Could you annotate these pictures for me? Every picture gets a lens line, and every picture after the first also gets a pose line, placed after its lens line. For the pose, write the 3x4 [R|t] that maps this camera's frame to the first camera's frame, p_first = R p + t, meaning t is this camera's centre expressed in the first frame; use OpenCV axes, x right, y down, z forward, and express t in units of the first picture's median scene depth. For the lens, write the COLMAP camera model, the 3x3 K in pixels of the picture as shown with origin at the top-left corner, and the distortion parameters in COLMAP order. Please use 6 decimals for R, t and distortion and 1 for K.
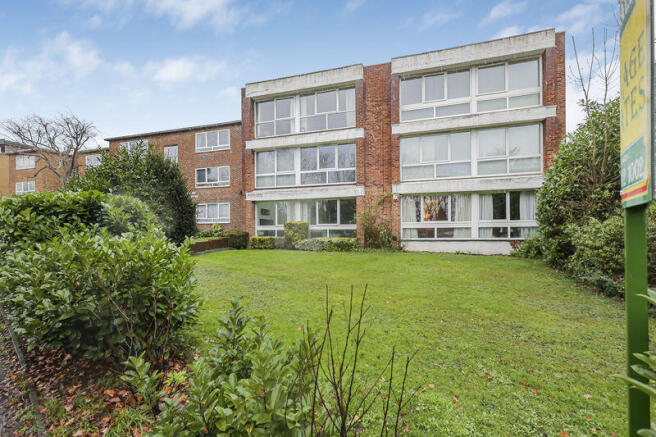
lens RADIAL K [[280.0, 0, 327.4], [0, 280.0, 221.2], [0, 0, 1]] dist [0.000142, -0.000028]
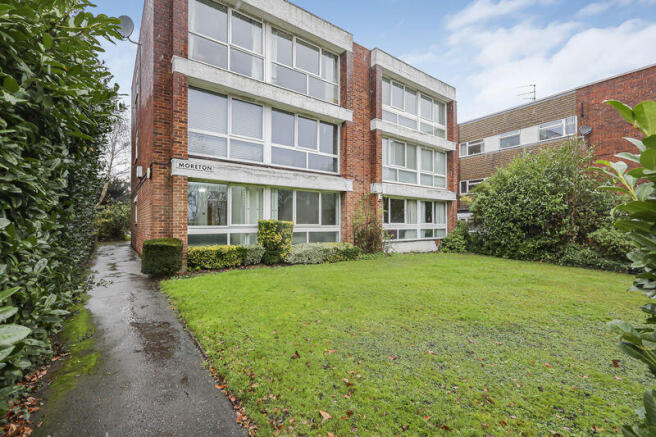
lens RADIAL K [[280.0, 0, 327.0], [0, 280.0, 220.0], [0, 0, 1]] dist [0.000142, -0.000028]
pose [[0.605708, 0.028784, 0.795166, -0.576489], [-0.011429, 0.999557, -0.027477, 0.018669], [-0.795605, 0.007555, 0.605769, 0.553522]]
